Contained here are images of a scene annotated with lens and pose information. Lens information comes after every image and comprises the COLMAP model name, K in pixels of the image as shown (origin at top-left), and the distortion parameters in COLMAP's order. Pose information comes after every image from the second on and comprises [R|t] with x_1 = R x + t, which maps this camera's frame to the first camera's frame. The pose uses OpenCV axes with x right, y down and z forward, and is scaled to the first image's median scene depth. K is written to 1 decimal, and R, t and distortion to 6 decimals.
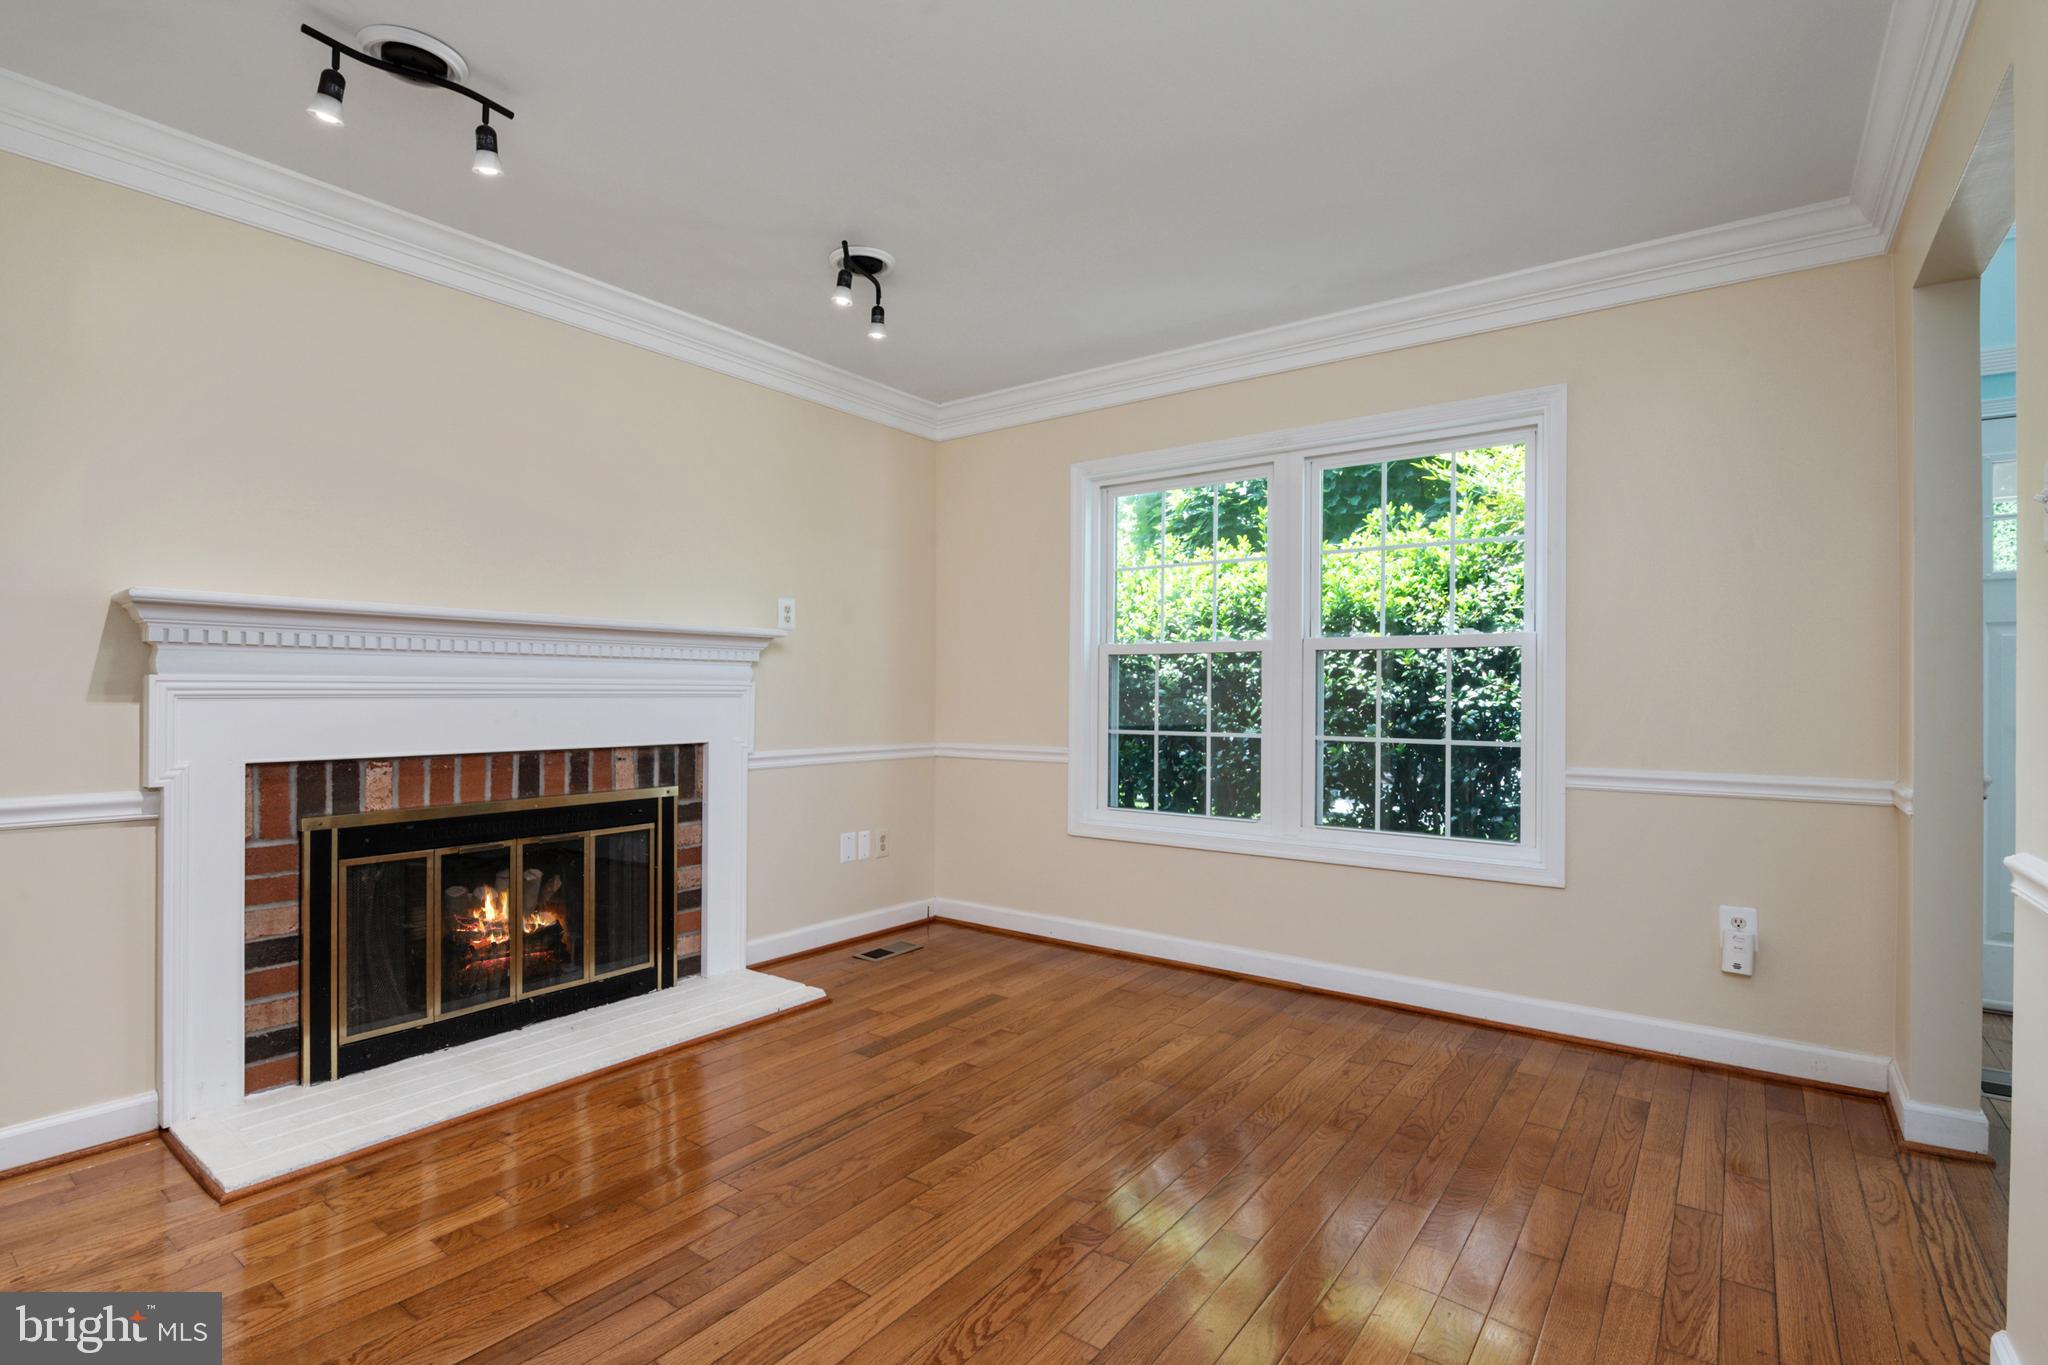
lens RADIAL K [[963.2, 0, 1026.3], [0, 963.2, 685.4], [0, 0, 1]] dist [-0.001043, -0.000926]
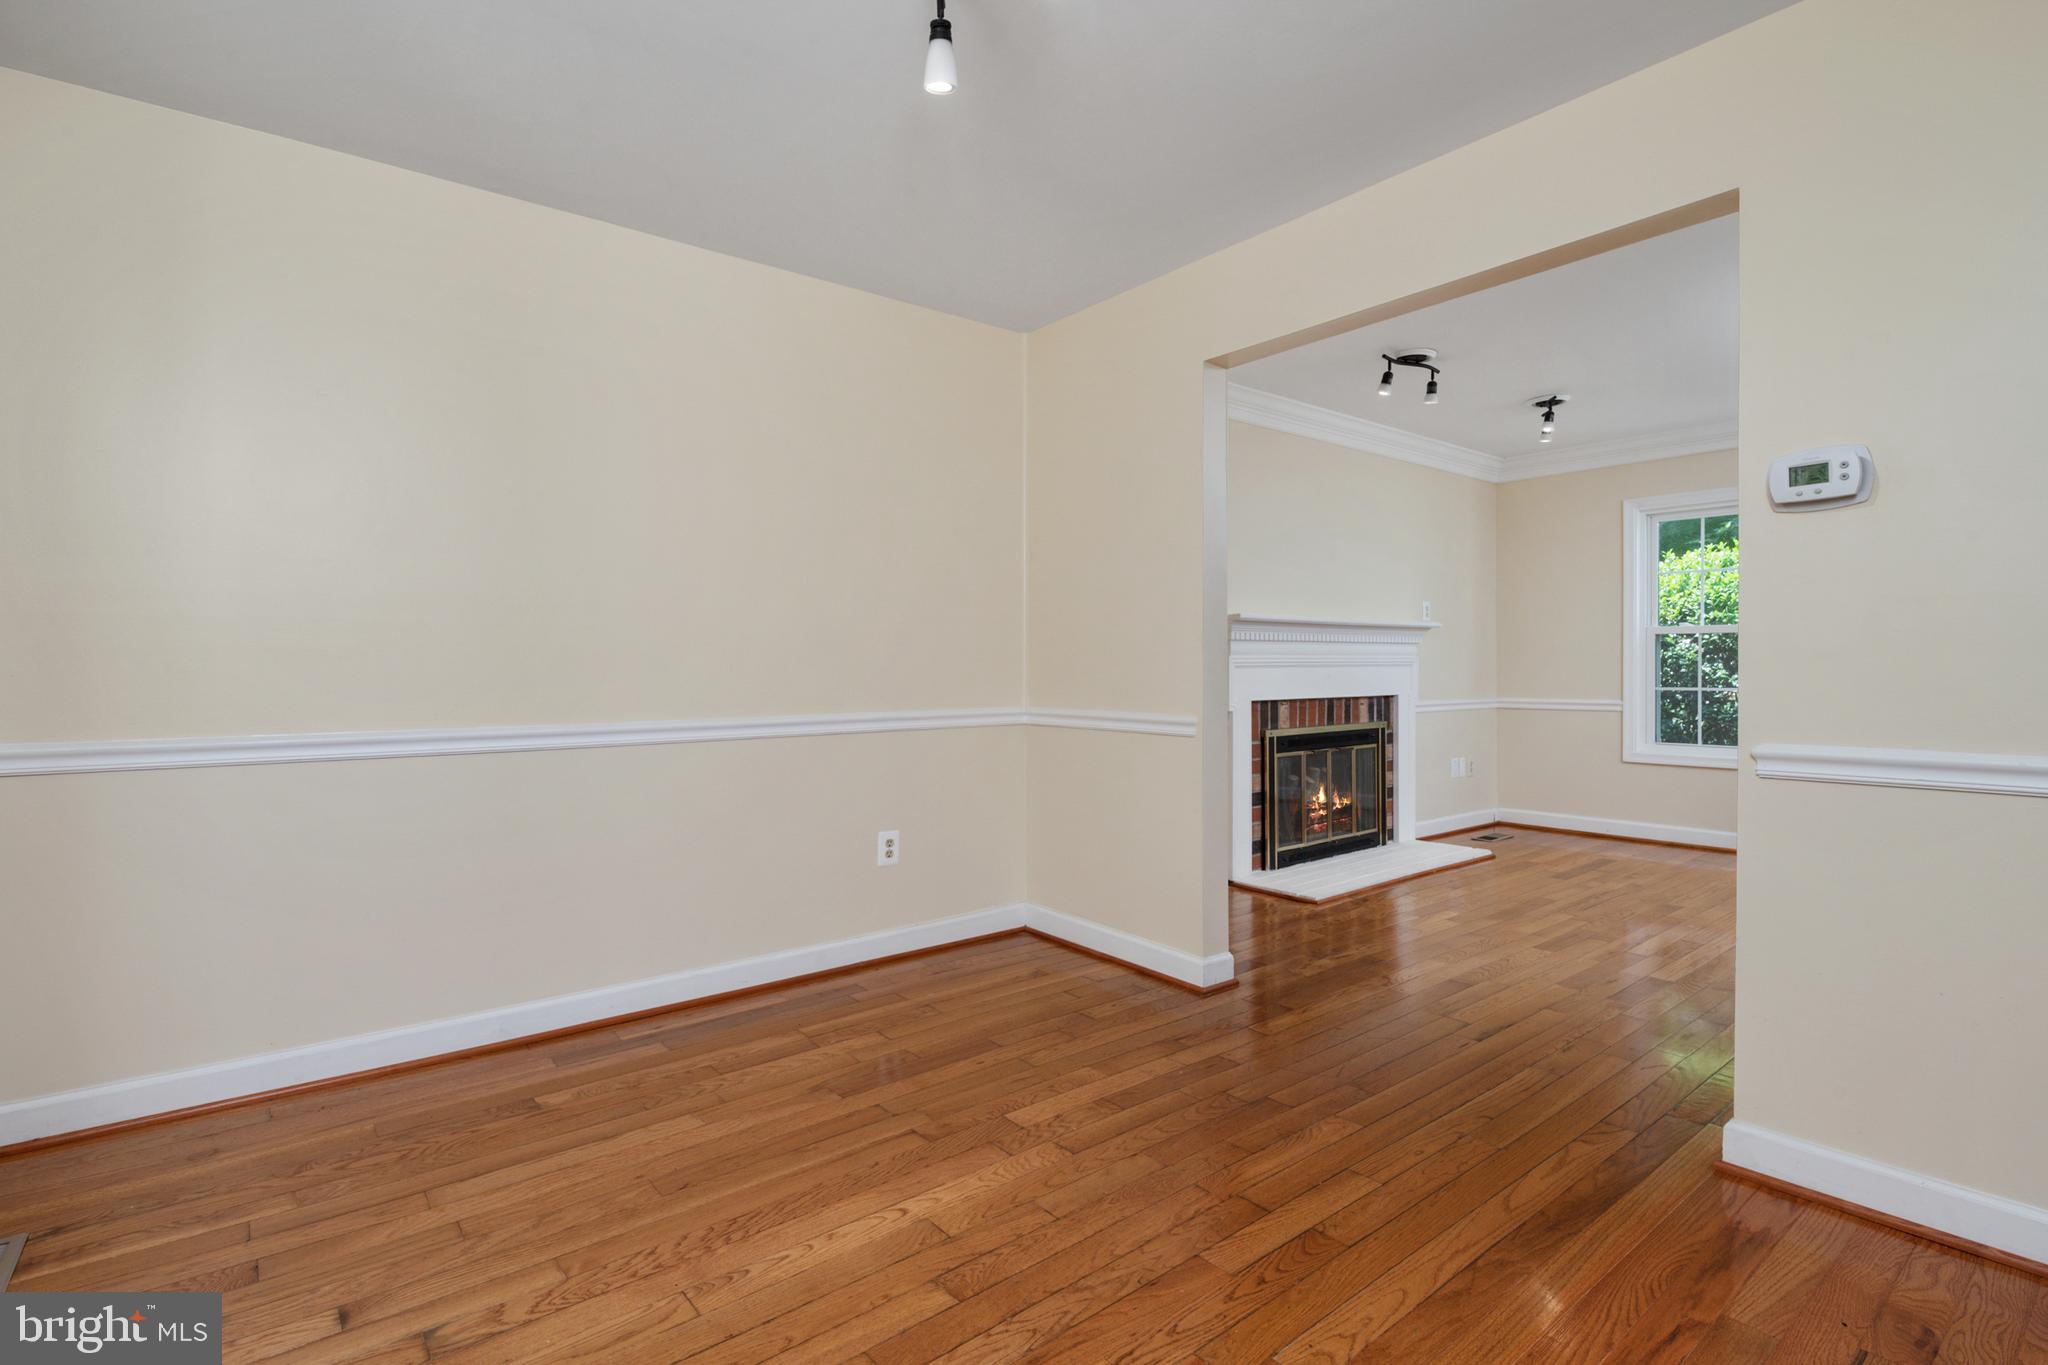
lens RADIAL K [[963.2, 0, 1016.3], [0, 963.2, 672.9], [0, 0, 1]] dist [-0.001043, -0.000926]
pose [[0.965305, -0.007597, -0.261015, -0.583136], [0.010911, 0.999877, 0.011252, -0.002051], [0.260897, -0.013709, 0.965269, -0.777453]]
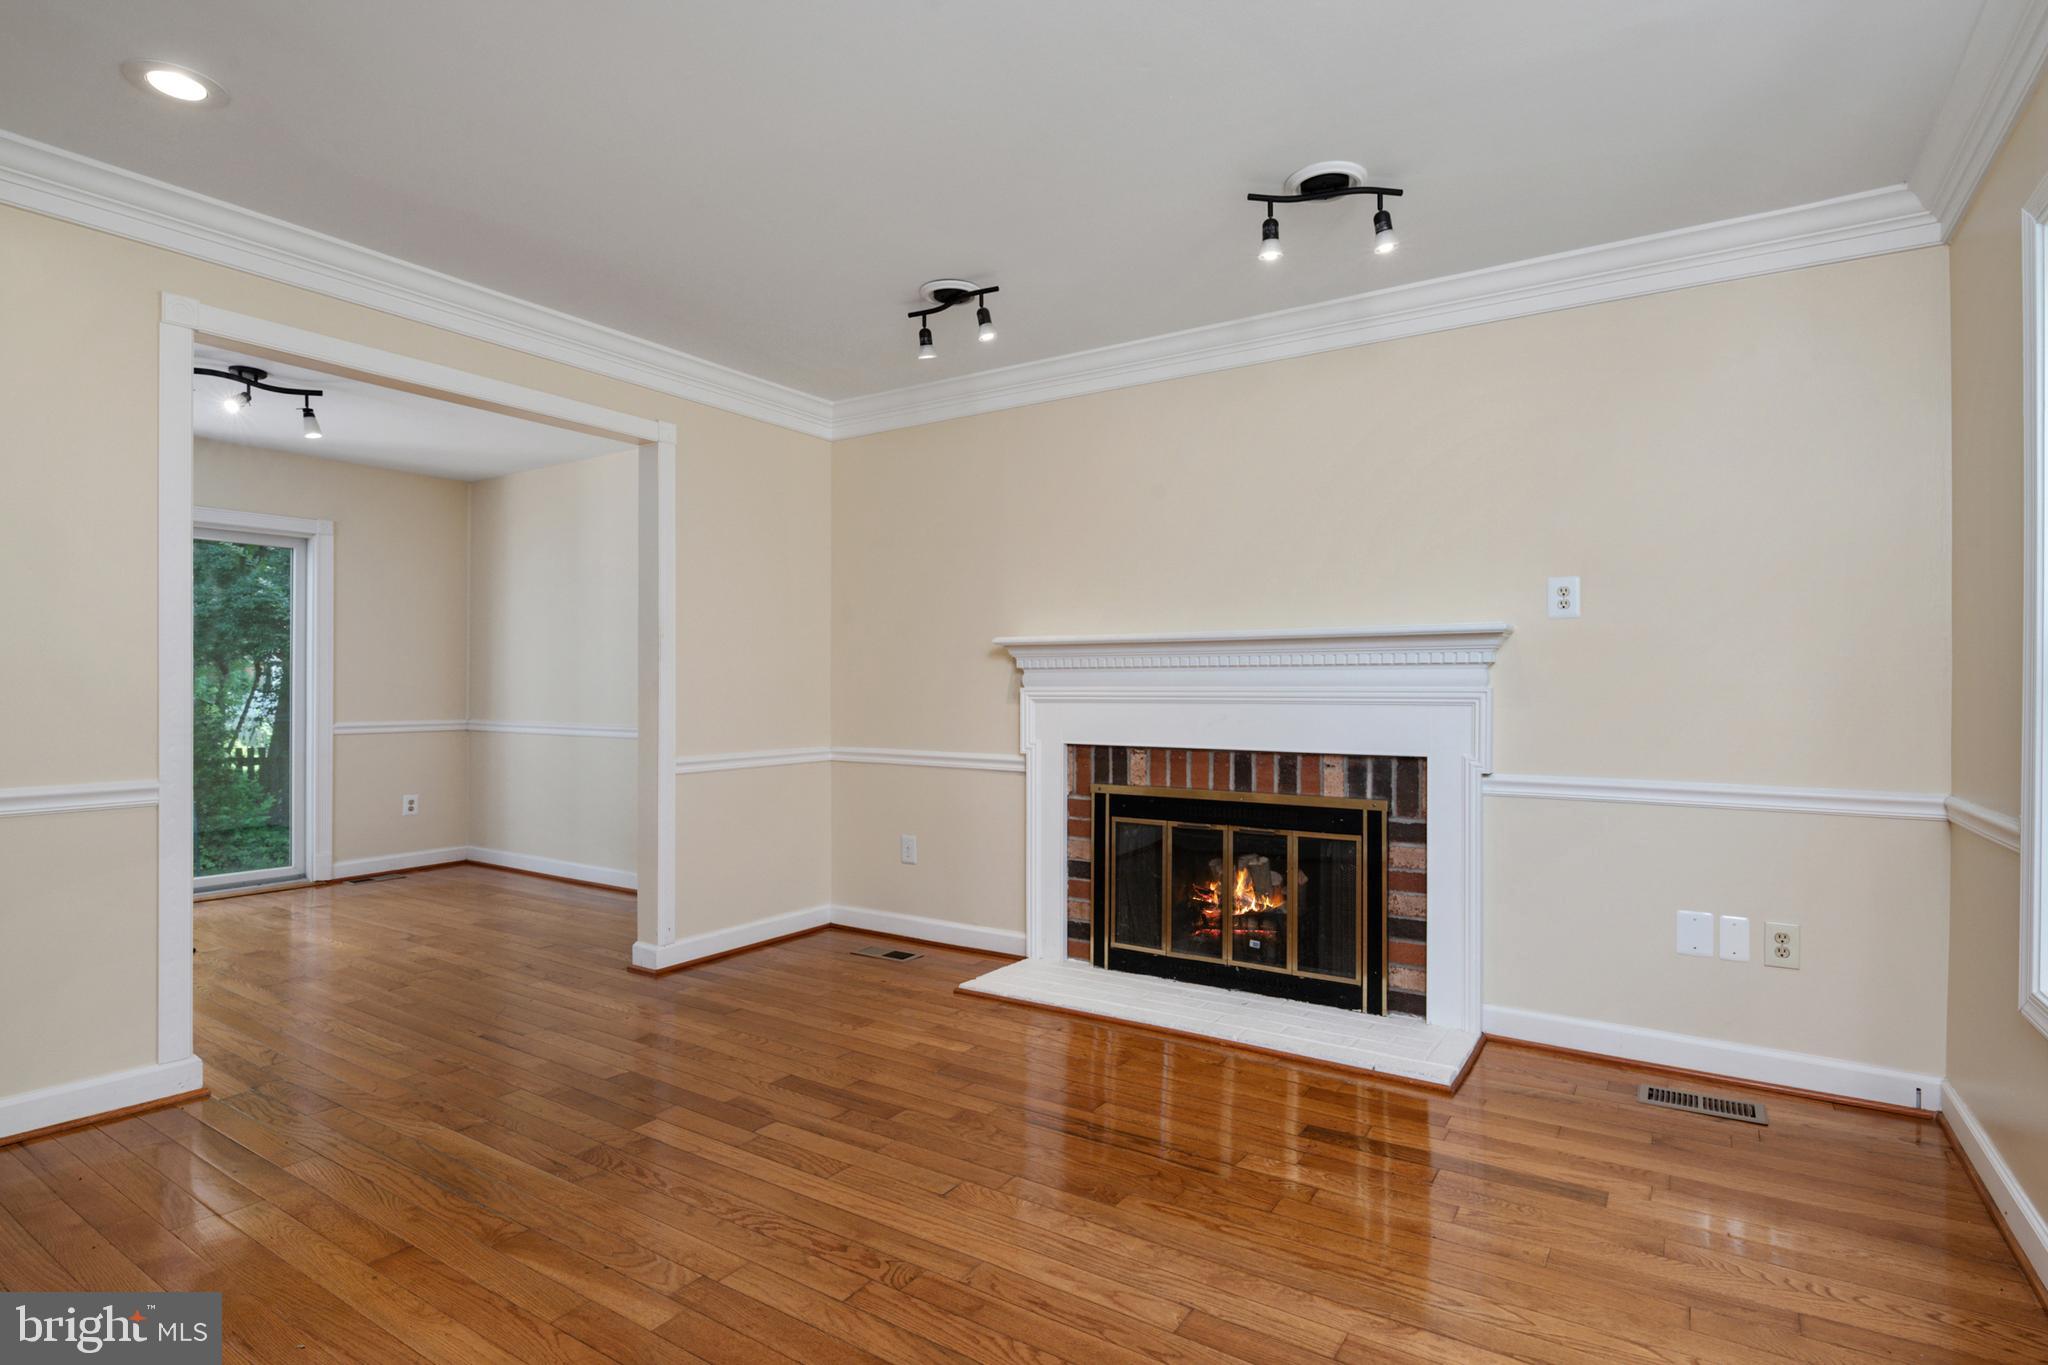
lens RADIAL K [[1037.4, 0, 1033.0], [0, 1037.4, 688.3], [0, 0, 1]] dist [-0.002242, -0.001844]
pose [[0.058788, -0.006244, -0.998251, 0.662271], [0.004697, 0.999971, -0.005978, 0.000829], [0.998259, -0.004338, 0.058815, 0.651832]]
